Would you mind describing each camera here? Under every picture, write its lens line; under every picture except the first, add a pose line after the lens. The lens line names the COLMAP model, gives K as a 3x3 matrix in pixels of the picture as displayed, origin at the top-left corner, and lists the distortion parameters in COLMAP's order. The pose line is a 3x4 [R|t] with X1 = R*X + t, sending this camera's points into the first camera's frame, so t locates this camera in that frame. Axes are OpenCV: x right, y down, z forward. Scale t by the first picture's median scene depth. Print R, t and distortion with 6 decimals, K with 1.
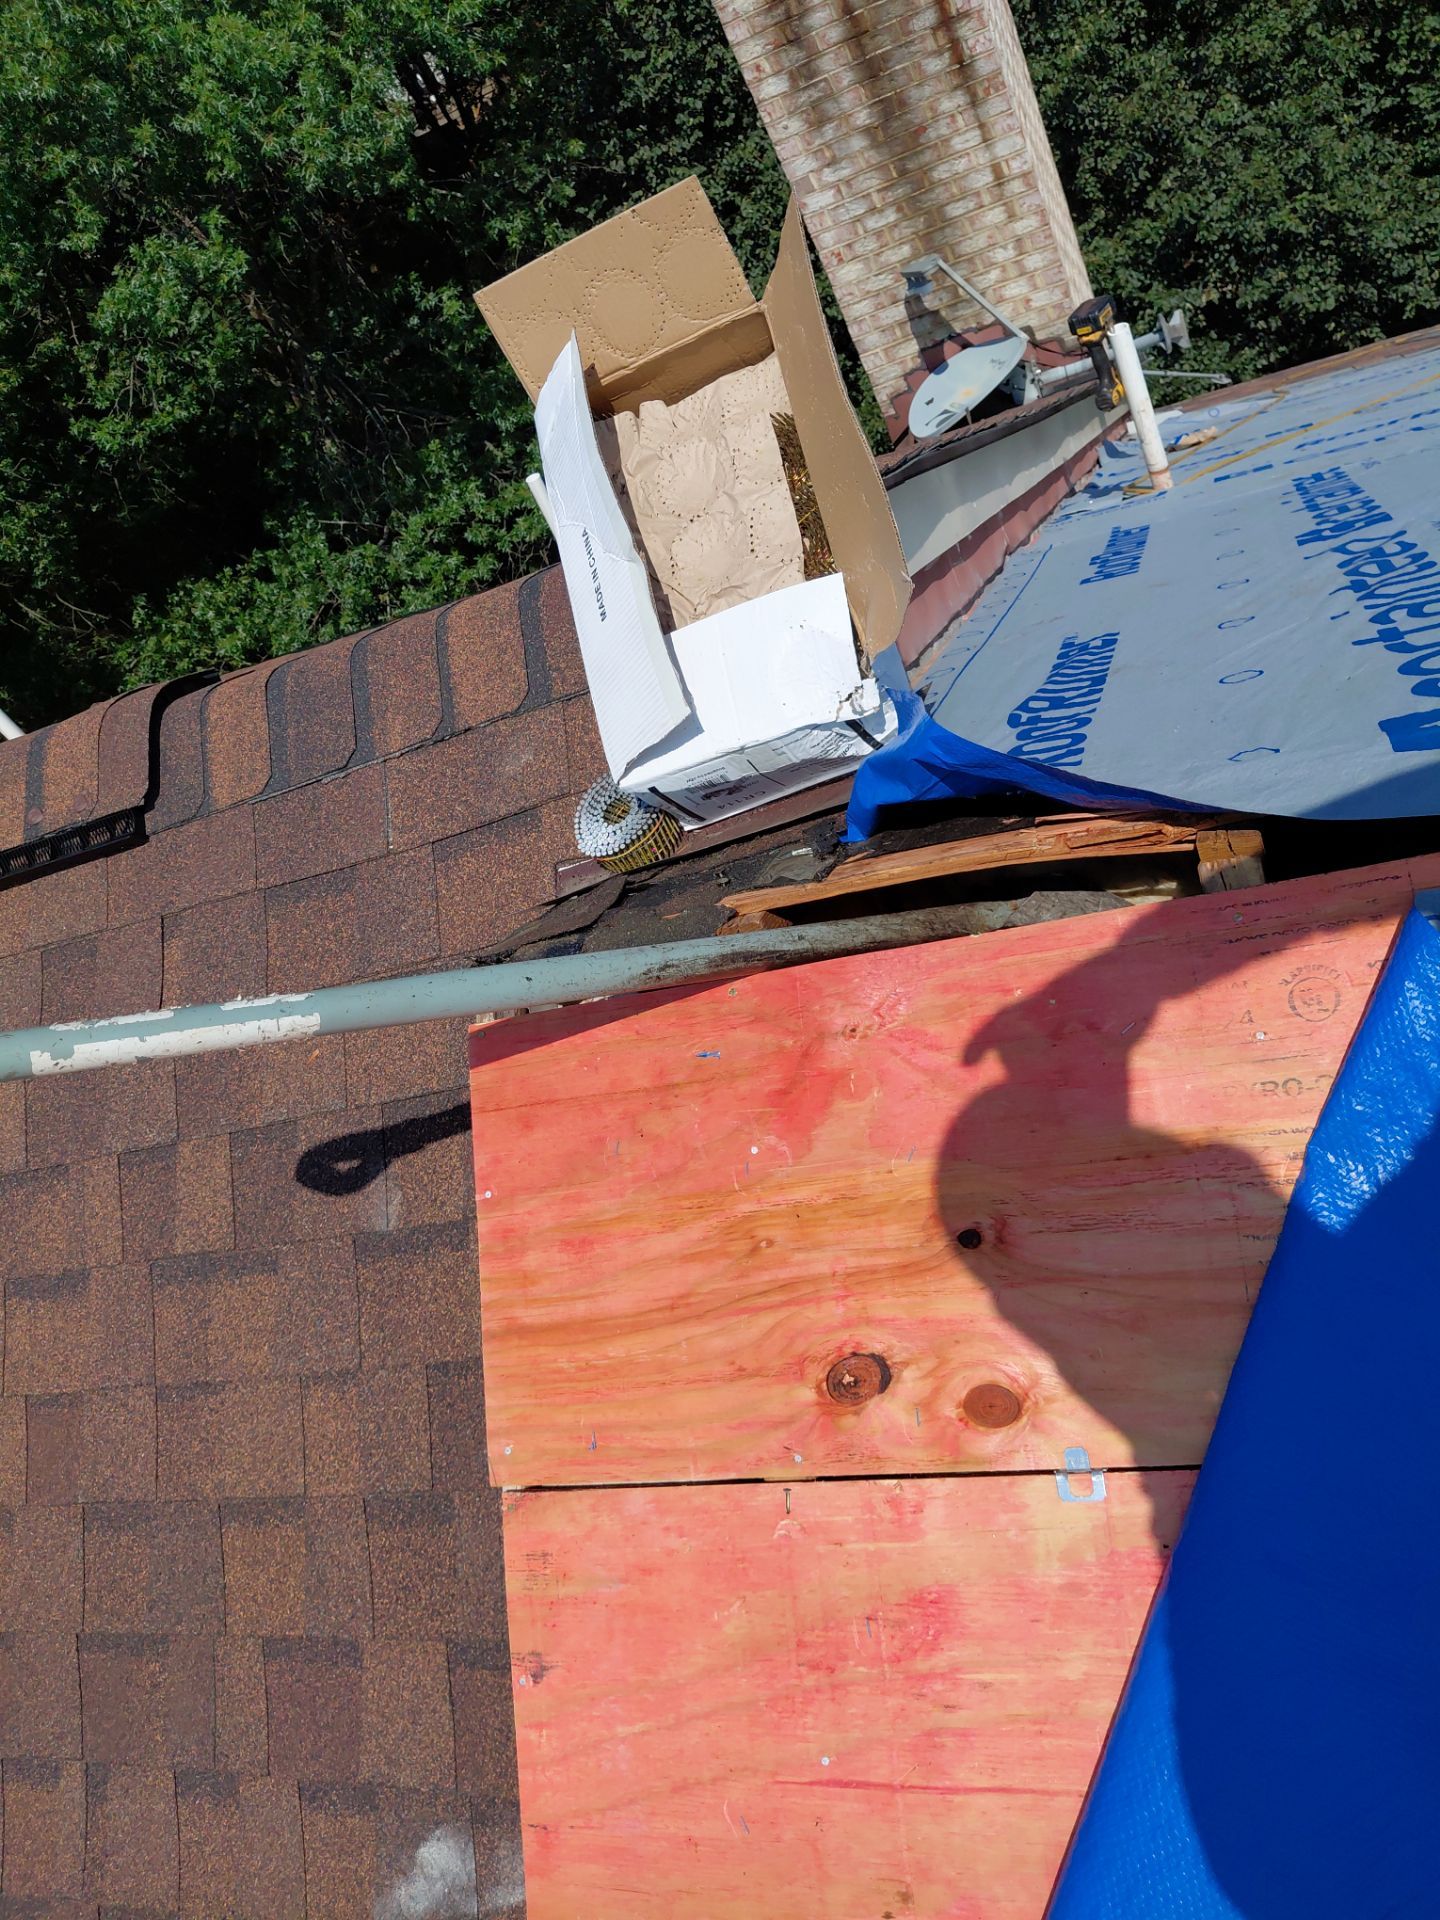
lens RADIAL K [[1411.7, 0, 719.9], [0, 1411.7, 939.4], [0, 0, 1]] dist [0.107398, -0.190870]
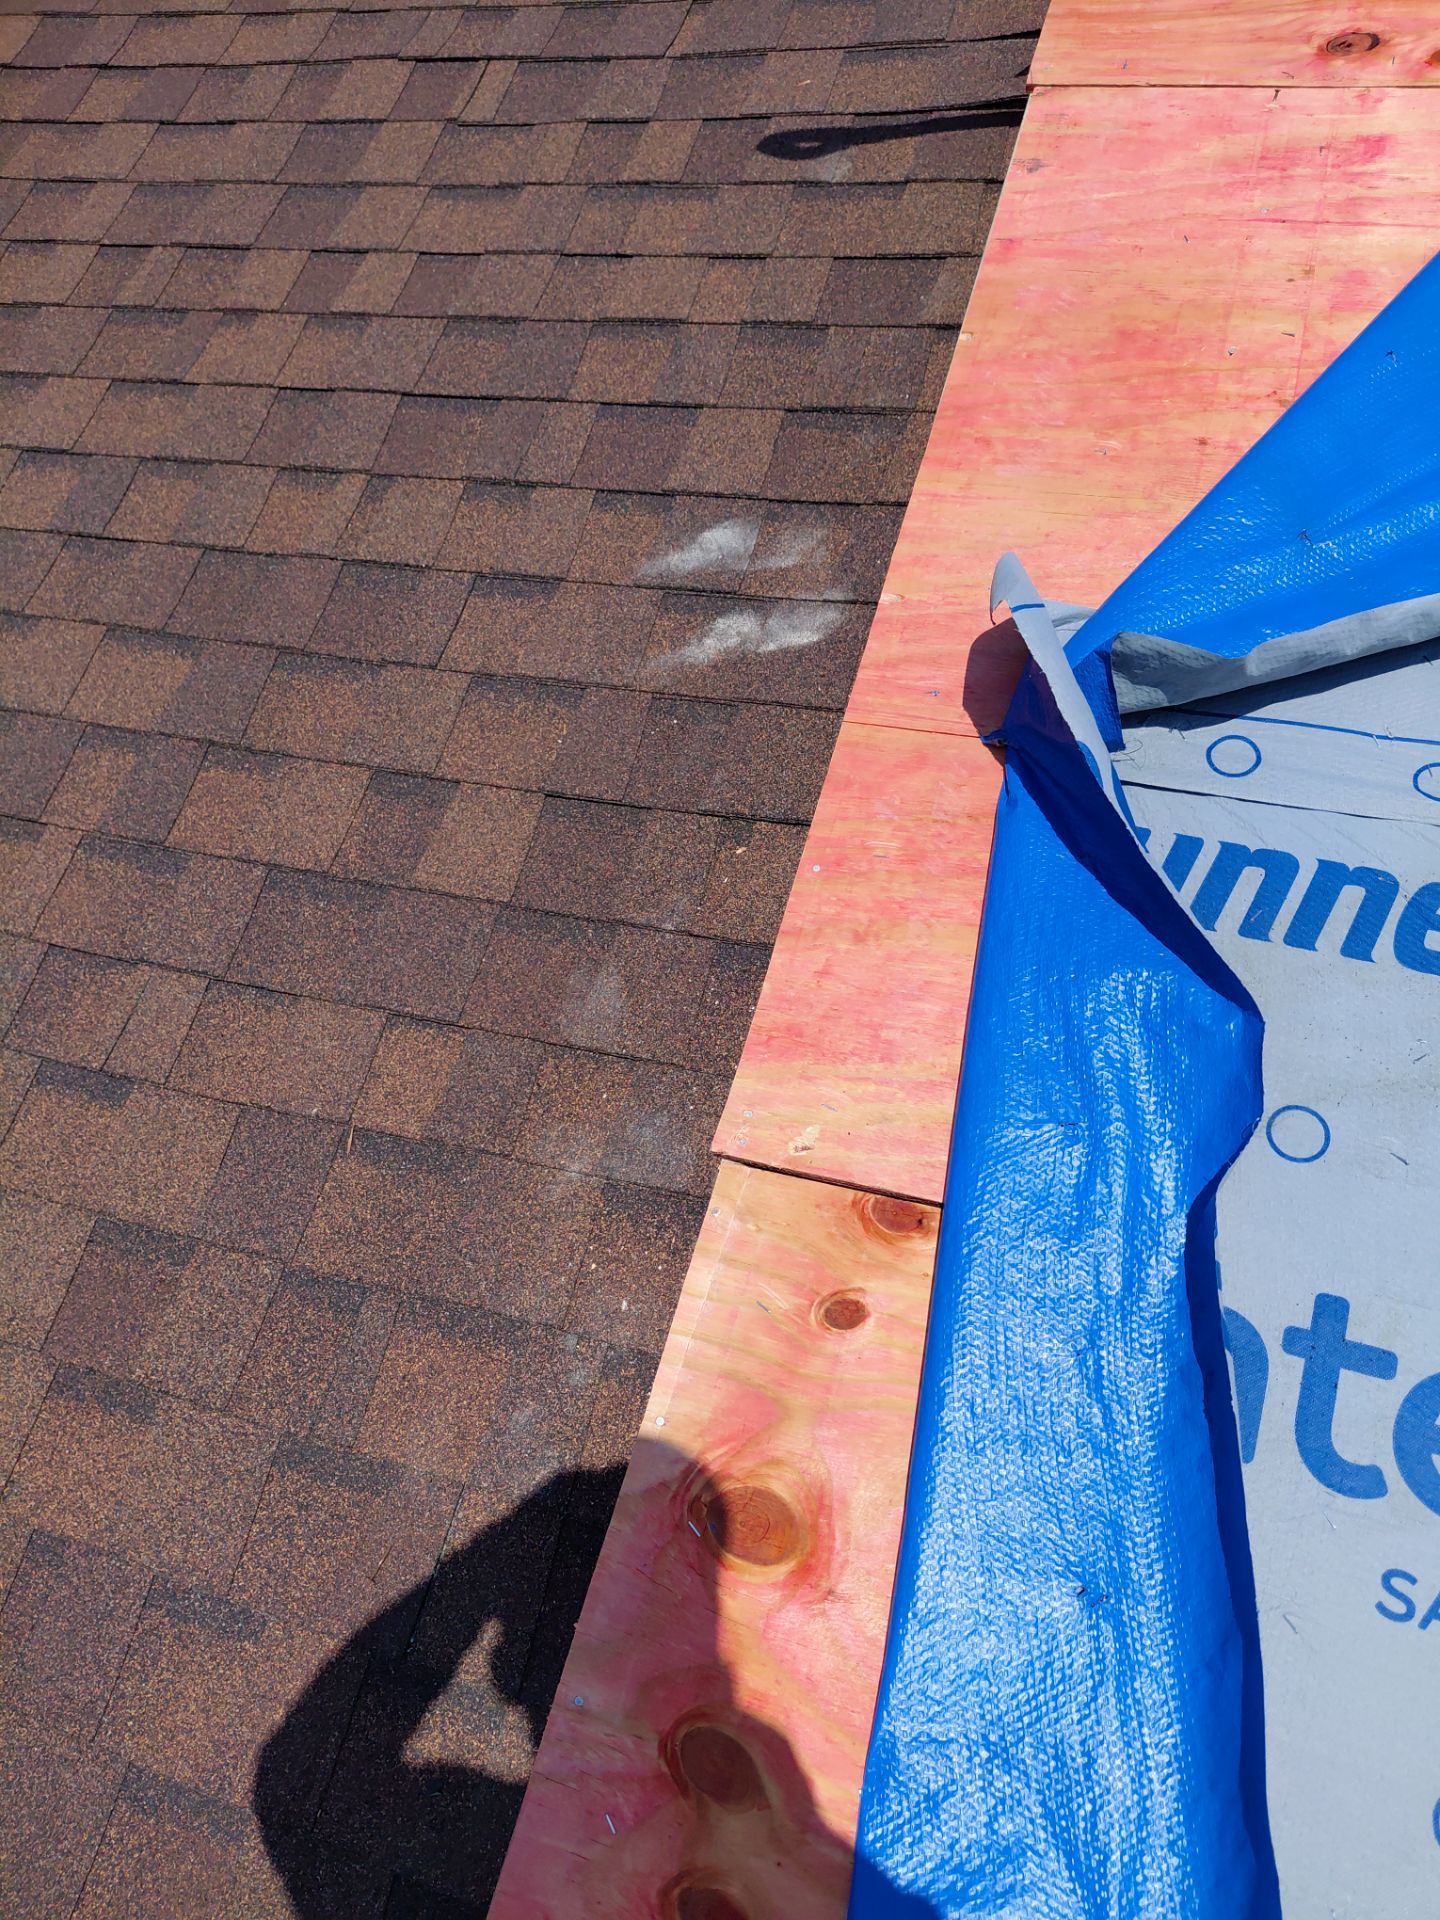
lens RADIAL K [[1482.6, 0, 708.3], [0, 1482.6, 929.7], [0, 0, 1]] dist [0.026814, -0.091428]
pose [[0.905568, 0.420813, 0.053500, -0.176299], [-0.399445, 0.888366, -0.226382, 1.555577], [-0.142792, 0.183634, 0.972568, -0.155402]]
